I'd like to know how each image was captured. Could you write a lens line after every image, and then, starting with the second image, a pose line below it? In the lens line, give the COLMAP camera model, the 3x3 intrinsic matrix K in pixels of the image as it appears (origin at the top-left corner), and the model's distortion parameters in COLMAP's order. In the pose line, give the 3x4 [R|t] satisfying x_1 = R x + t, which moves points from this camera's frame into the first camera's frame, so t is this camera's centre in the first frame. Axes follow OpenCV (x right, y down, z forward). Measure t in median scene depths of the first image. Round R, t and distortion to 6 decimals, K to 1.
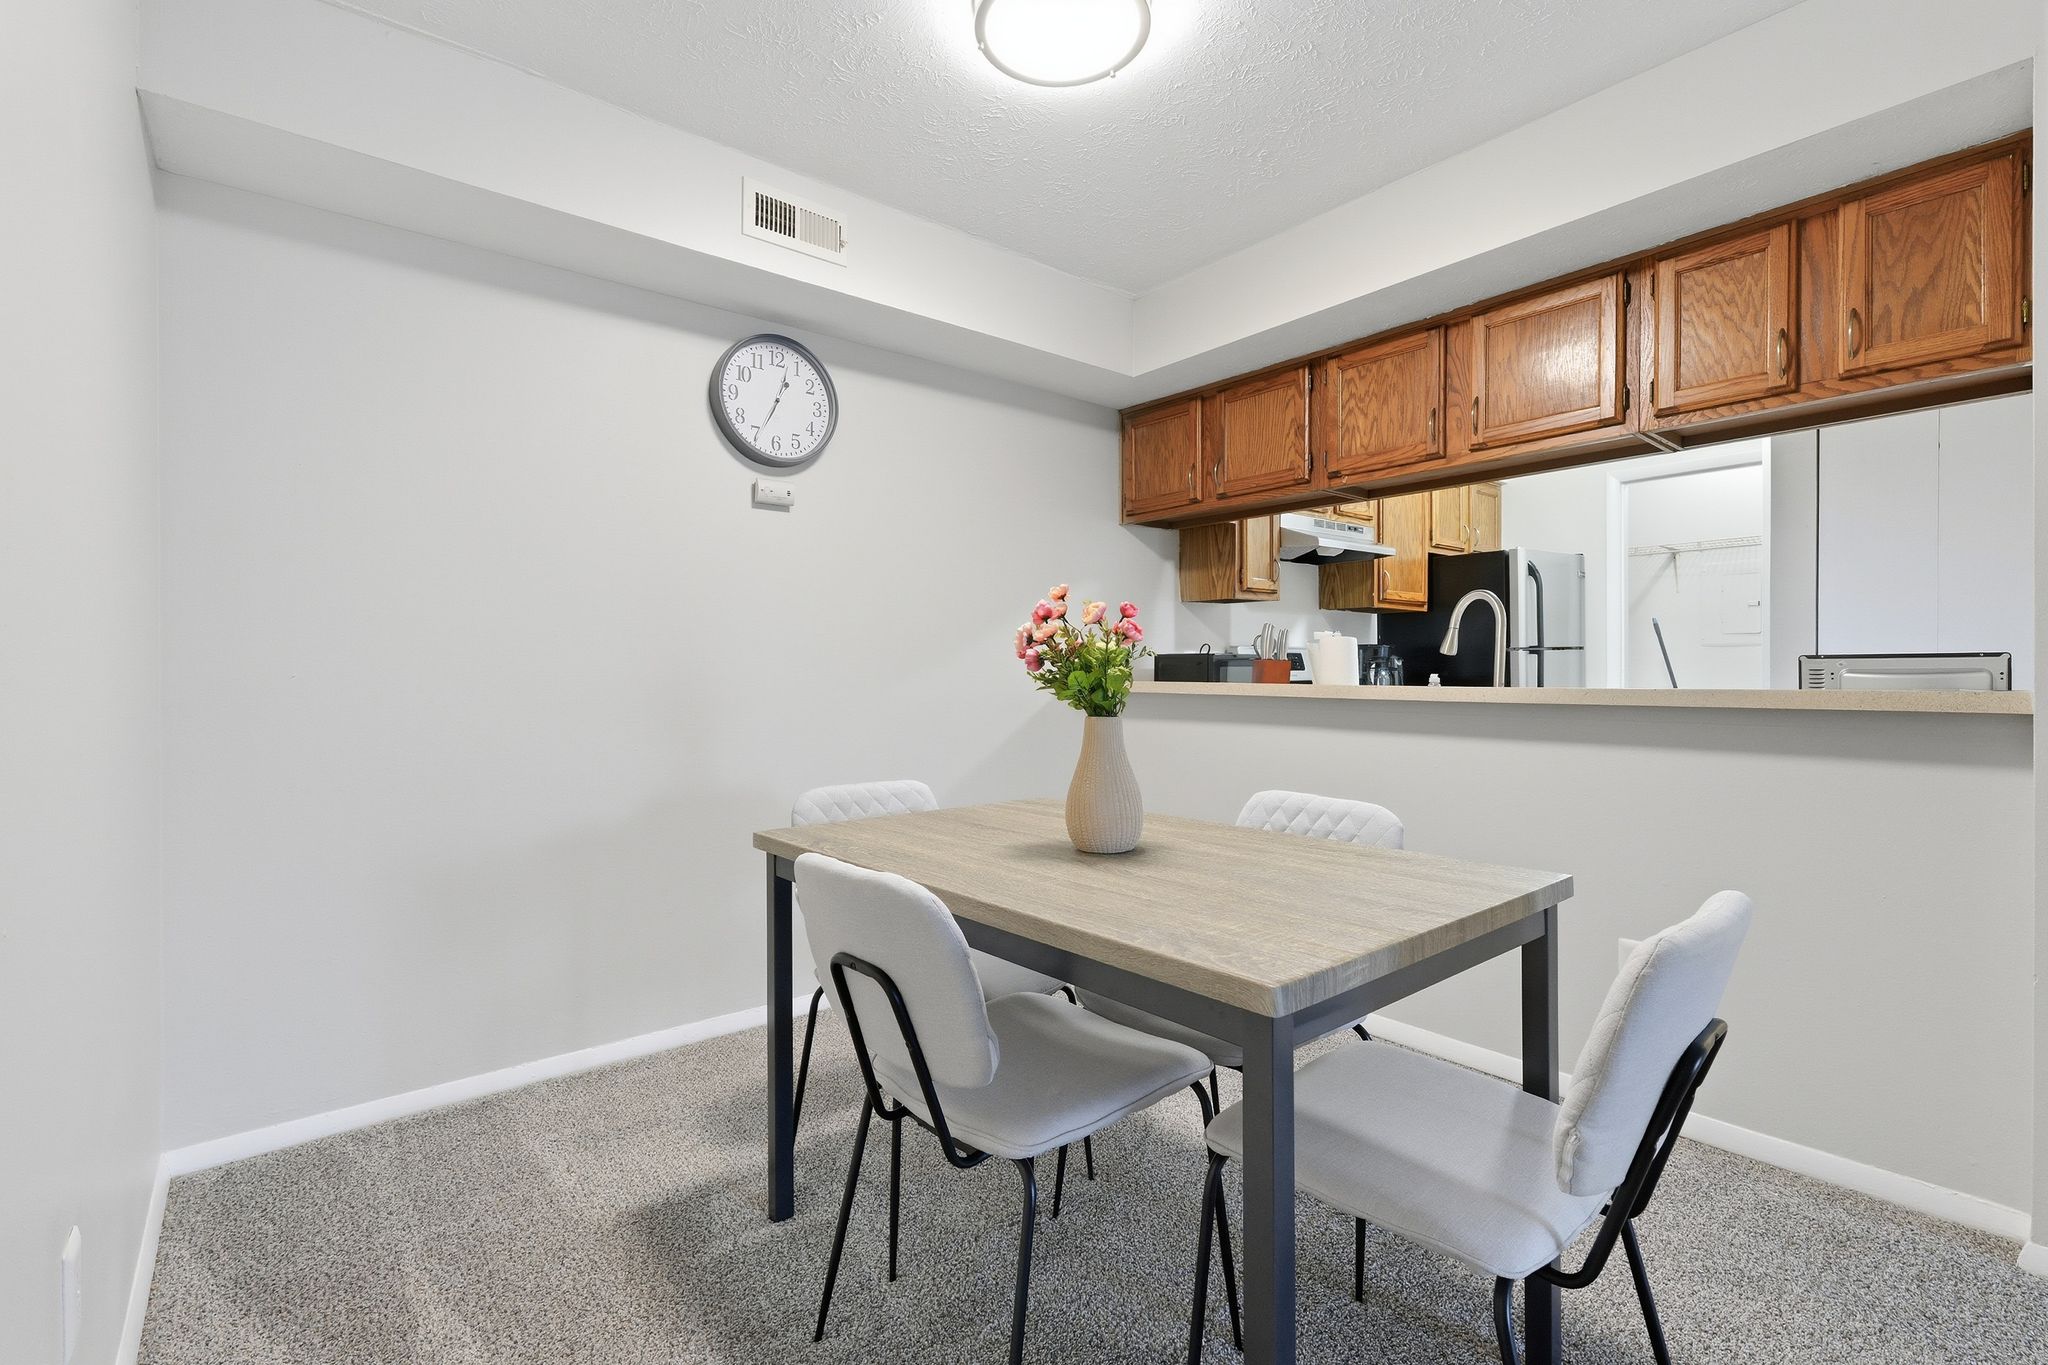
lens RADIAL K [[926.9, 0, 1021.5], [0, 926.9, 679.3], [0, 0, 1]] dist [0.001402, 0.001172]
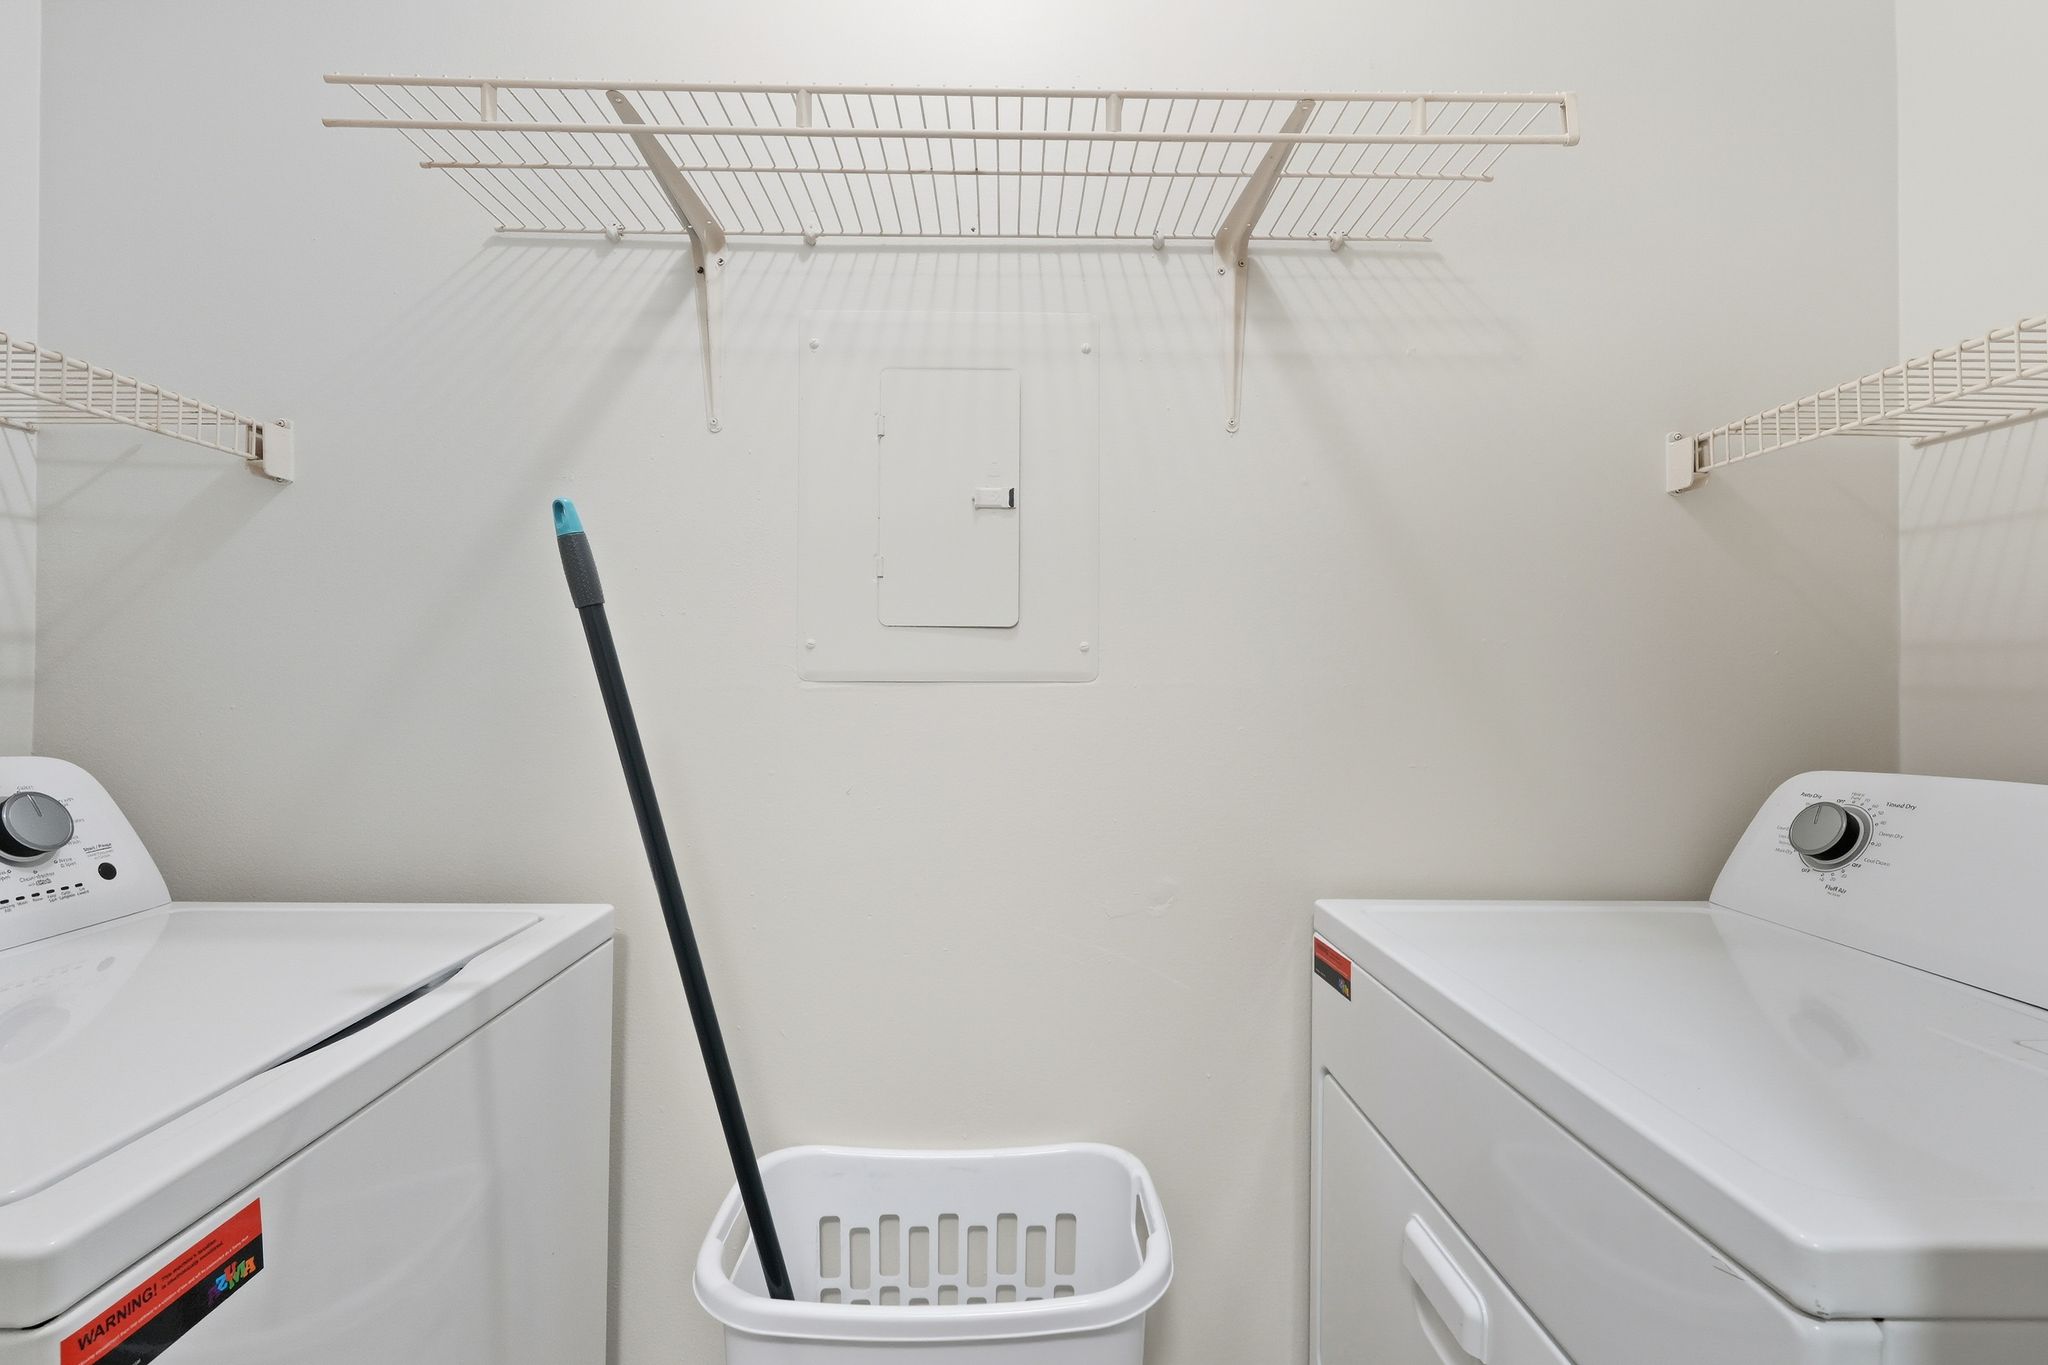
lens RADIAL K [[926.9, 0, 1024.4], [0, 926.9, 675.0], [0, 0, 1]] dist [0.001402, 0.001172]
pose [[0.626206, 0.011686, 0.779570, 0.718002], [-0.000807, 0.999897, -0.014340, -0.040974], [-0.779657, 0.008351, 0.626151, 0.992893]]
